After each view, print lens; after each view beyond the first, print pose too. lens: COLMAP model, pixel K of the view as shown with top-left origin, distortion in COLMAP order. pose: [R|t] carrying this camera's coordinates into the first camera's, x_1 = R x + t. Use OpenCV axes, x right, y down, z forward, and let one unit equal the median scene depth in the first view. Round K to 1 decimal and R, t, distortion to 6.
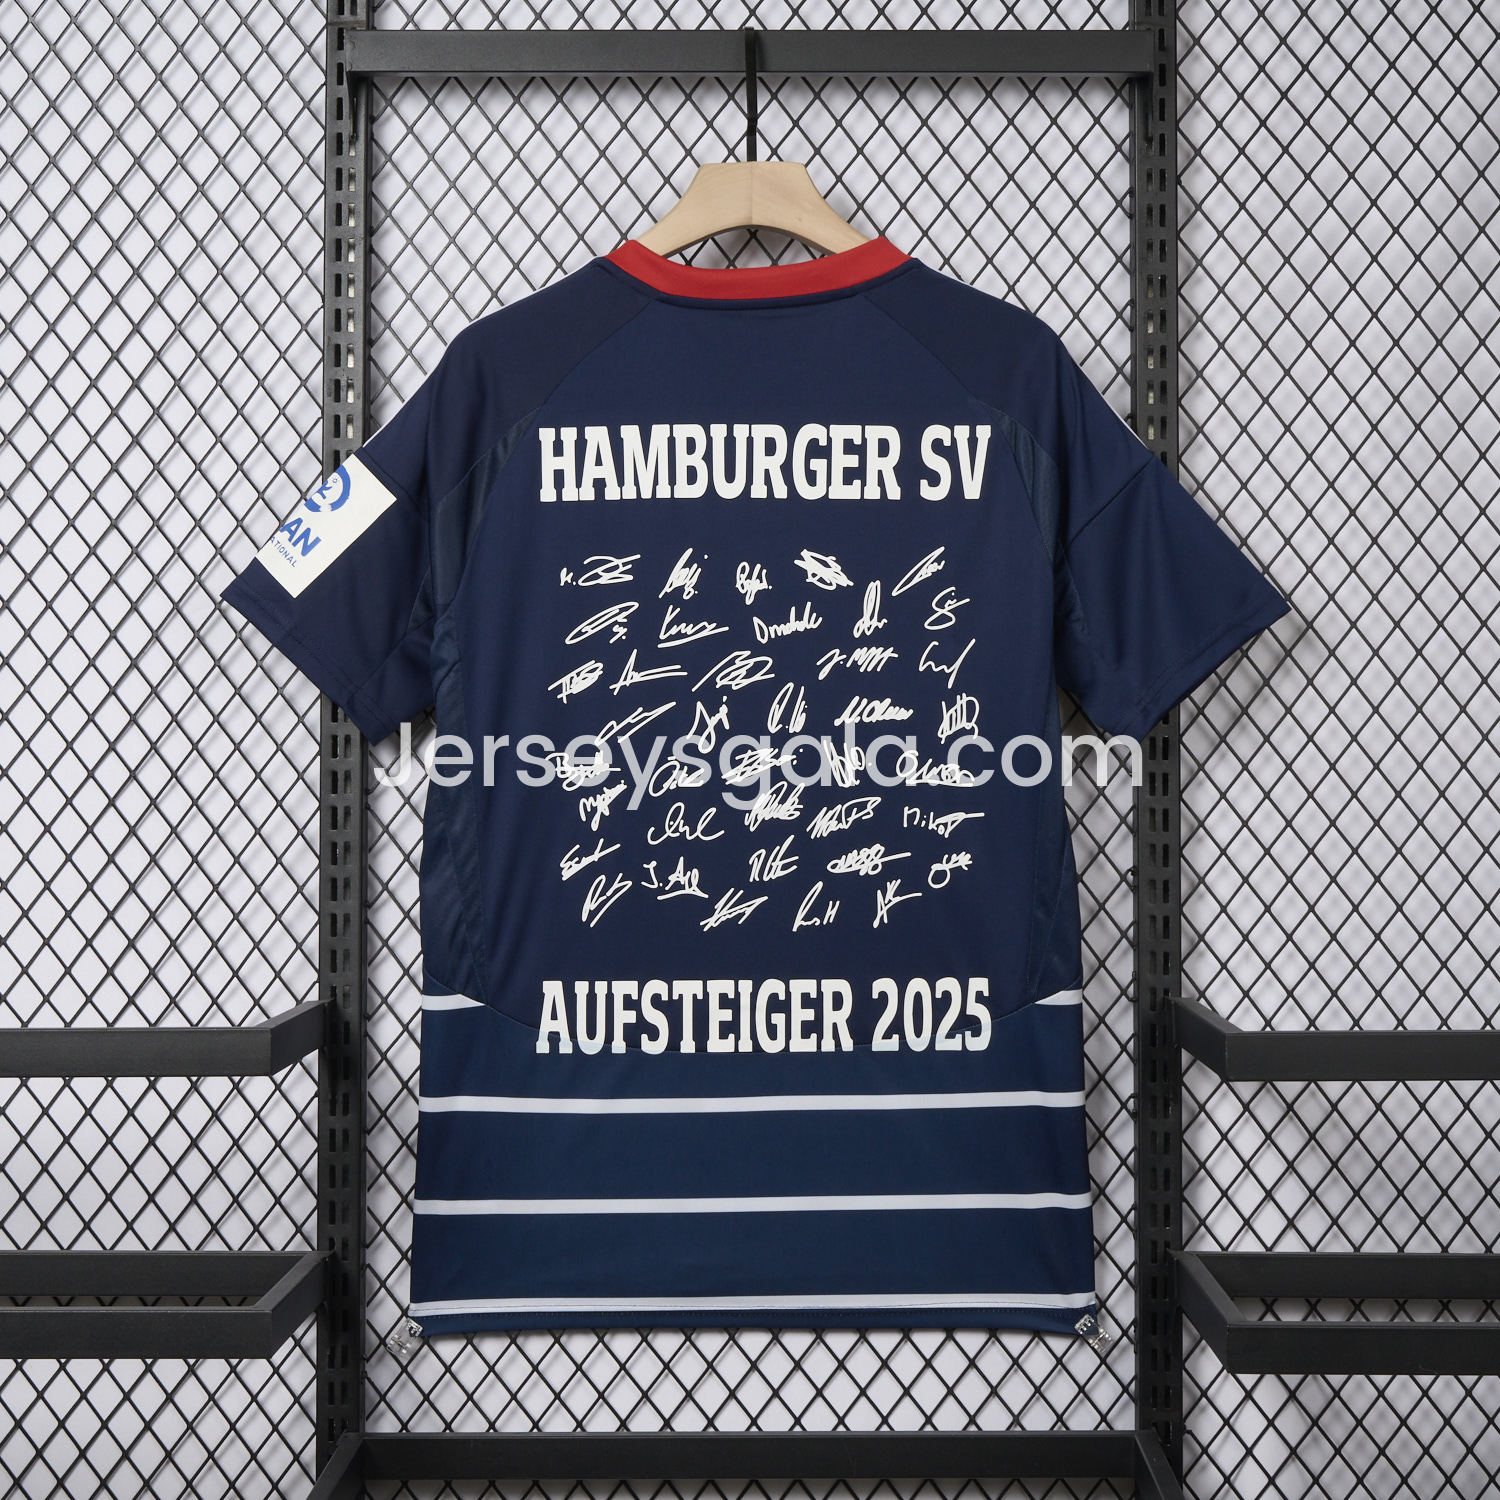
lens RADIAL K [[3064.7, 0, 760.6], [0, 3064.7, 747.3], [0, 0, 1]] dist [-0.040296, 0.000000]
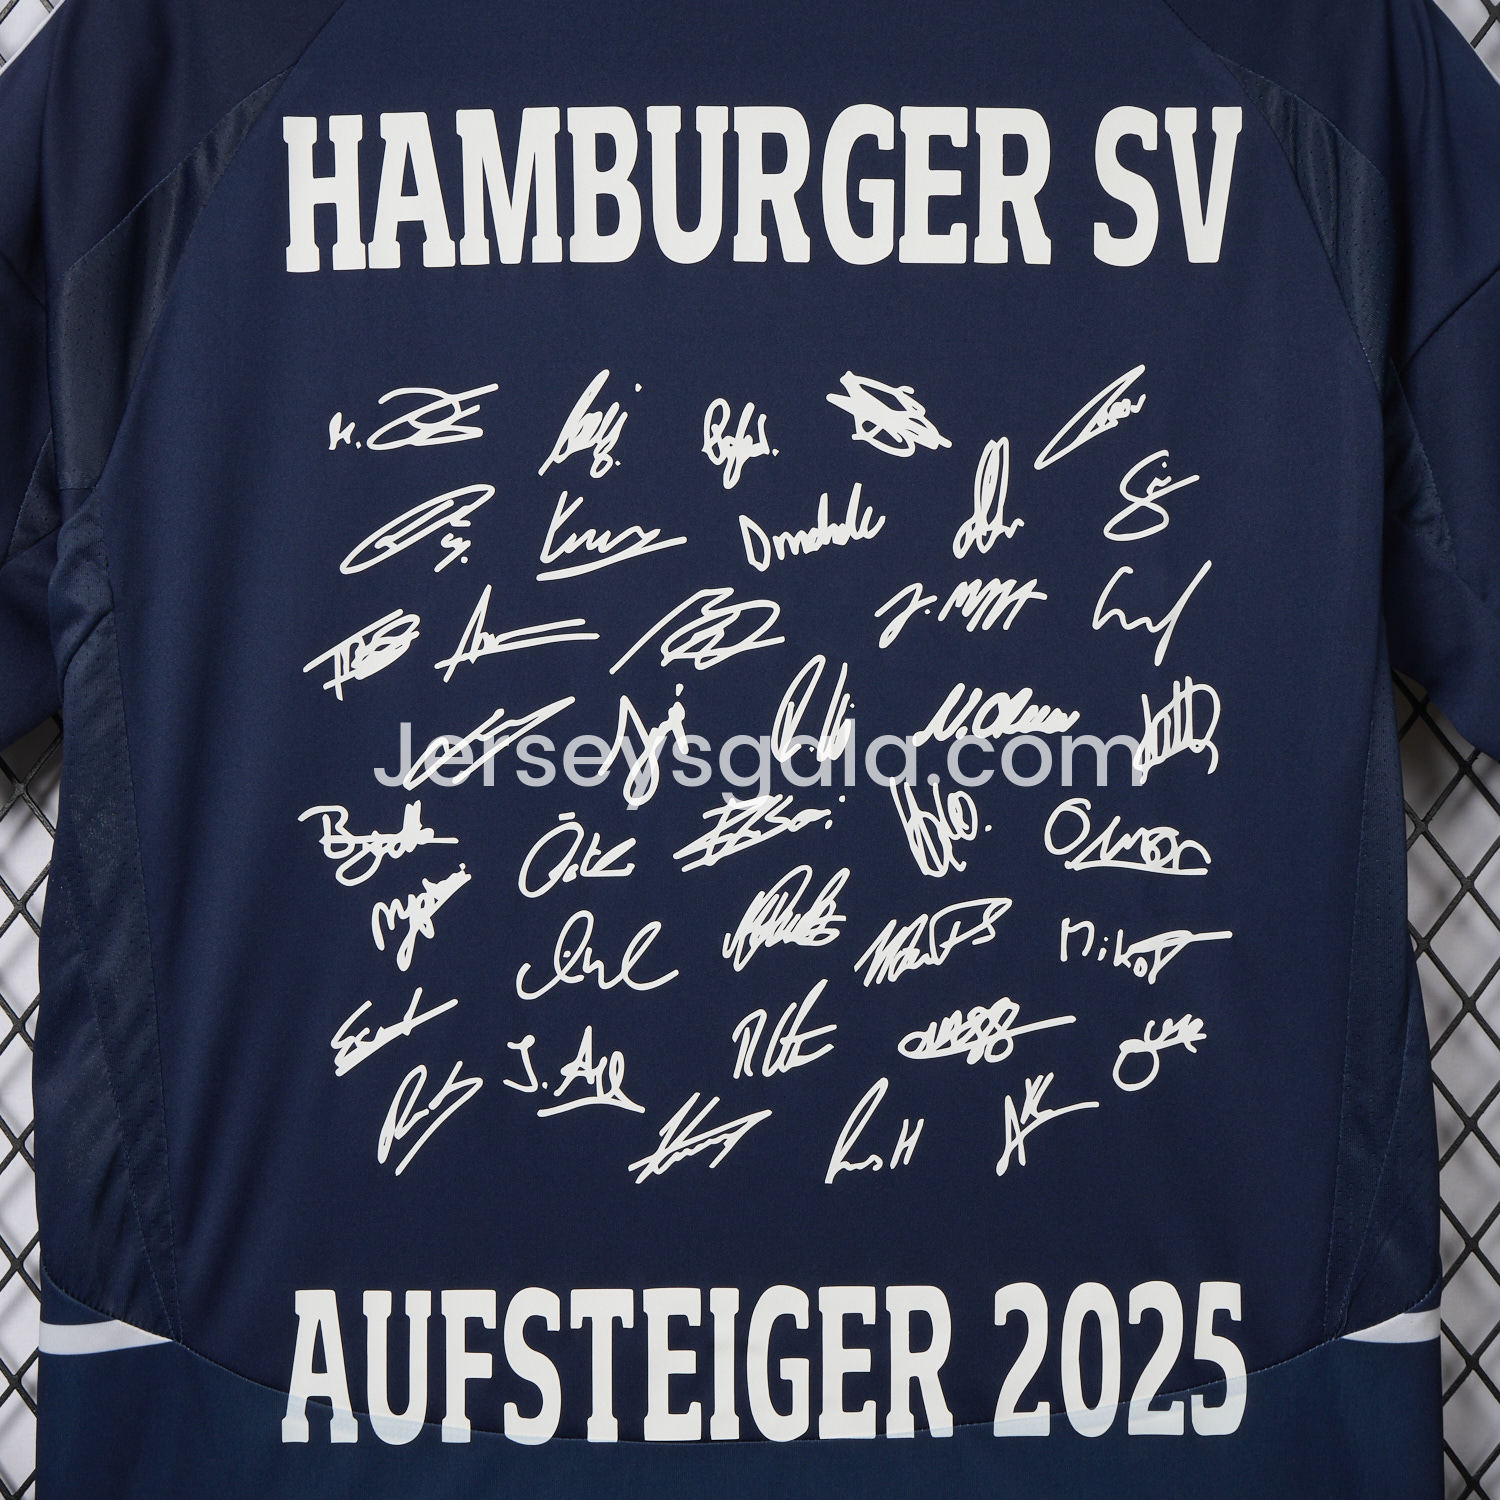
lens RADIAL K [[3064.7, 0, 747.5], [0, 3064.7, 752.4], [0, 0, 1]] dist [-0.040296, 0.000000]
pose [[0.999938, -0.002835, -0.010780, 0.003892], [0.002621, 0.999800, -0.019821, 0.003141], [0.010834, 0.019791, 0.999745, 0.530412]]
